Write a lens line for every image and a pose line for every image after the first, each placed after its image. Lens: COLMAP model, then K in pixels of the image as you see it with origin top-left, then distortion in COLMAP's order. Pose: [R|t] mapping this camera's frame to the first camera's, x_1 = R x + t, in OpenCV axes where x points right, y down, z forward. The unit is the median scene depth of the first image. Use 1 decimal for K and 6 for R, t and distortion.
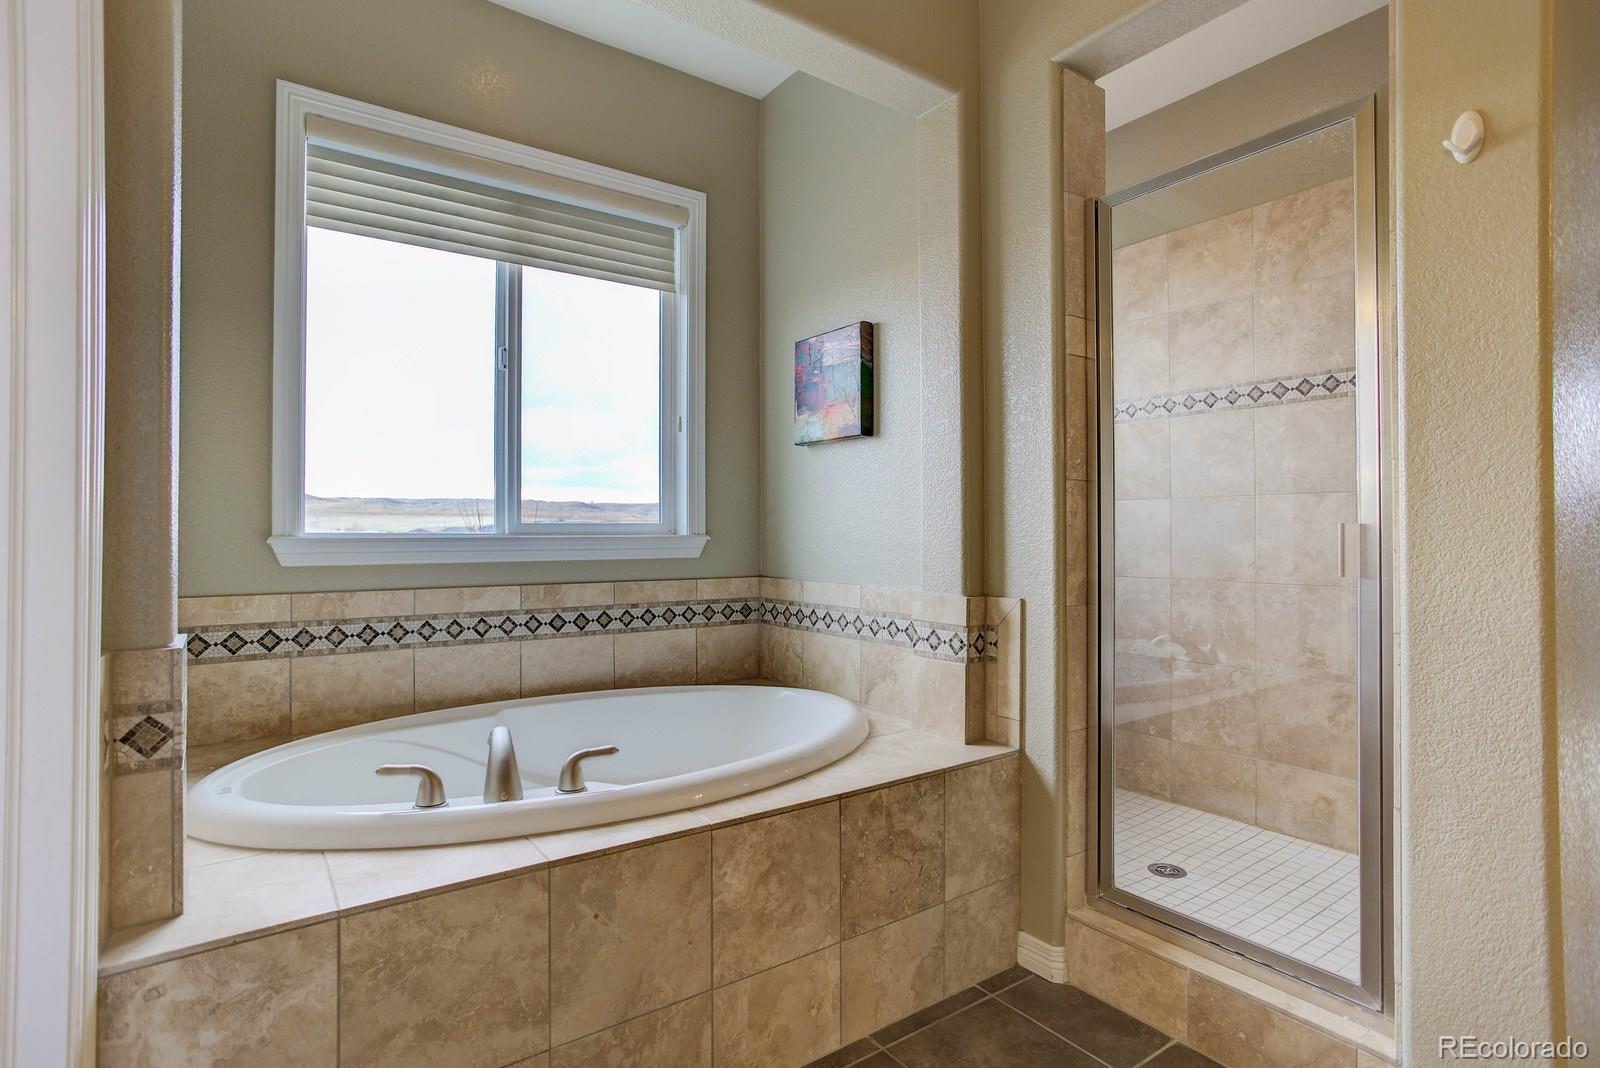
lens RADIAL K [[784.9, 0, 803.0], [0, 784.9, 536.0], [0, 0, 1]] dist [-0.028300, 0.012635]
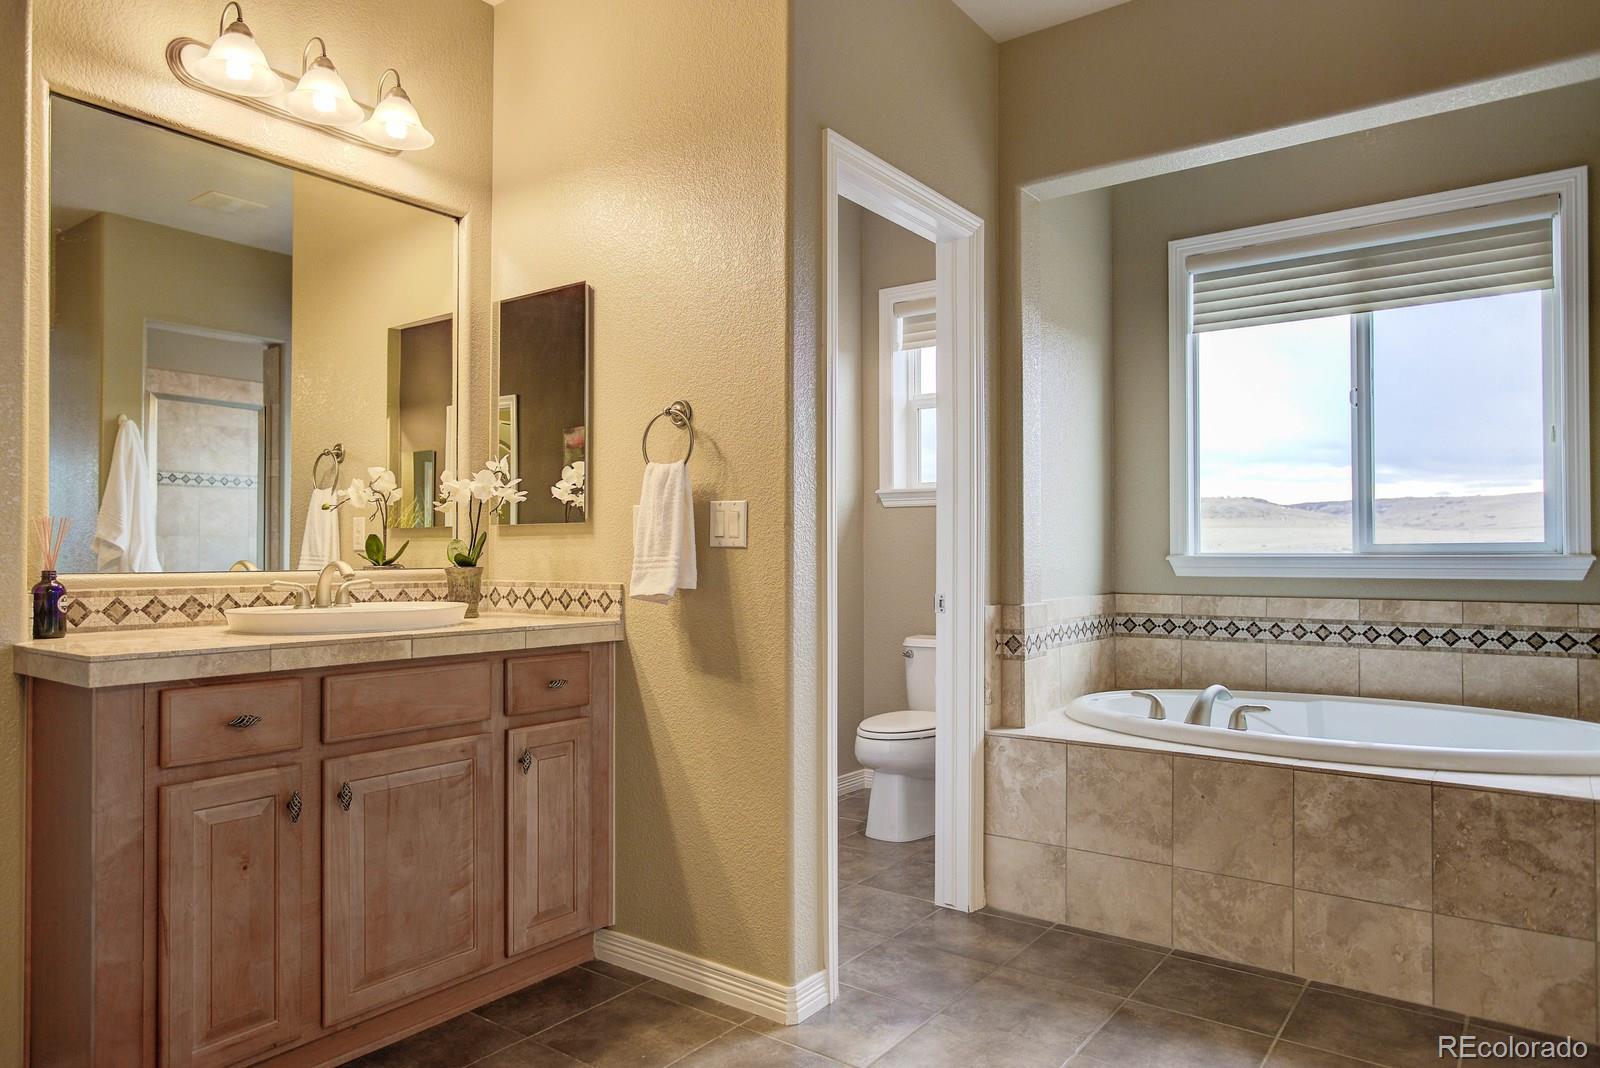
lens RADIAL K [[1028.7, 0, 801.8], [0, 1028.7, 543.5], [0, 0, 1]] dist [0.005152, 0.002286]
pose [[0.313030, -0.011795, -0.949670, 0.940736], [-0.000210, 0.999922, -0.012489, 0.002107], [0.949743, 0.004109, 0.313003, -0.271587]]
